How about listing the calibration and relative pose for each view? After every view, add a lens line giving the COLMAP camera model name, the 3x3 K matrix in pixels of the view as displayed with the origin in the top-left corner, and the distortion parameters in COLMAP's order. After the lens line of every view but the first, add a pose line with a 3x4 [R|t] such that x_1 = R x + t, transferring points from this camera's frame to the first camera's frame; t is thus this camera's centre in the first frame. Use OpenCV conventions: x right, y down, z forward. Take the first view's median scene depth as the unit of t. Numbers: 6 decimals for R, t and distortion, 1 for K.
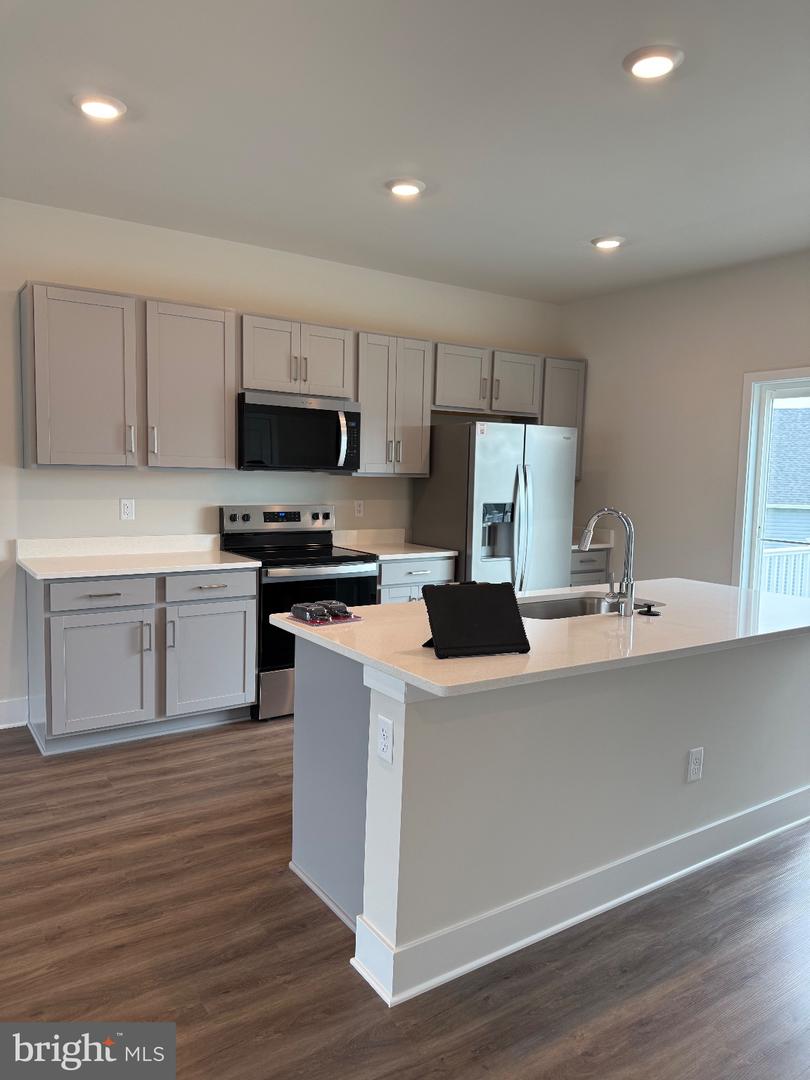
lens RADIAL K [[766.8, 0, 405.5], [0, 766.8, 516.1], [0, 0, 1]] dist [0.100093, -0.139757]
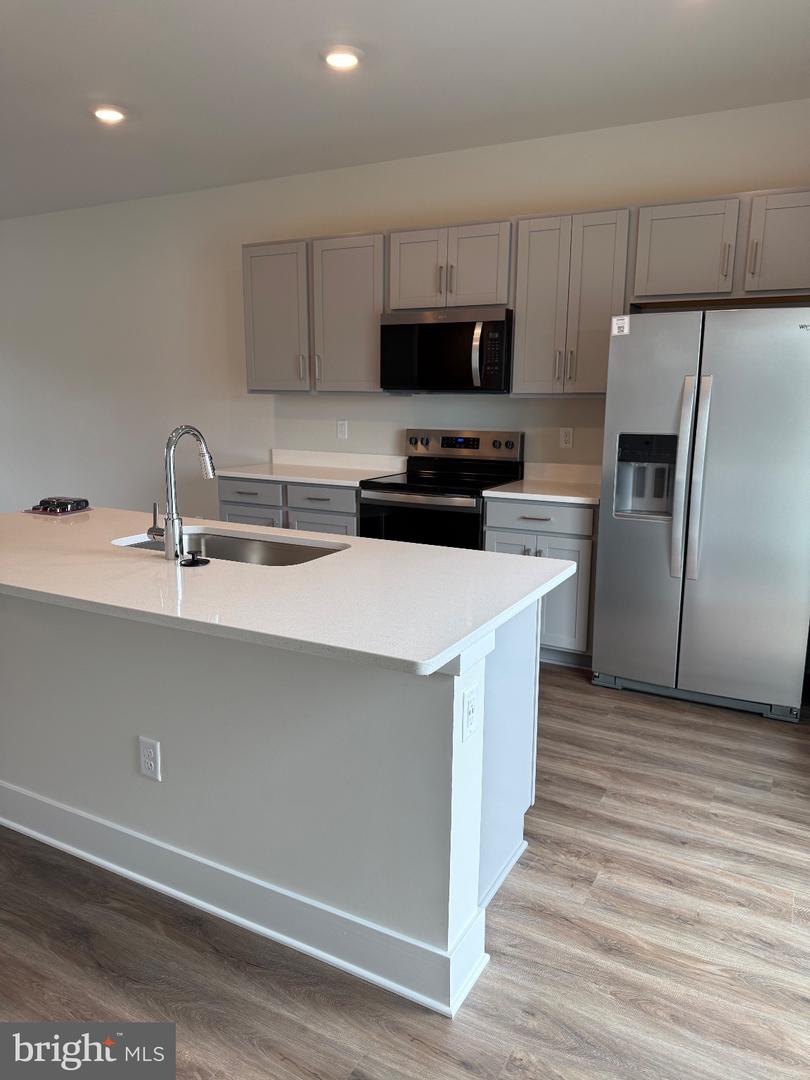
lens RADIAL K [[755.6, 0, 405.0], [0, 755.6, 540.0], [0, 0, 1]] dist [0.009274, 0.001916]
pose [[0.459859, 0.150224, -0.875193, 0.685991], [-0.052465, 0.988461, 0.142099, -0.009848], [0.886441, -0.019429, 0.462435, 0.544974]]
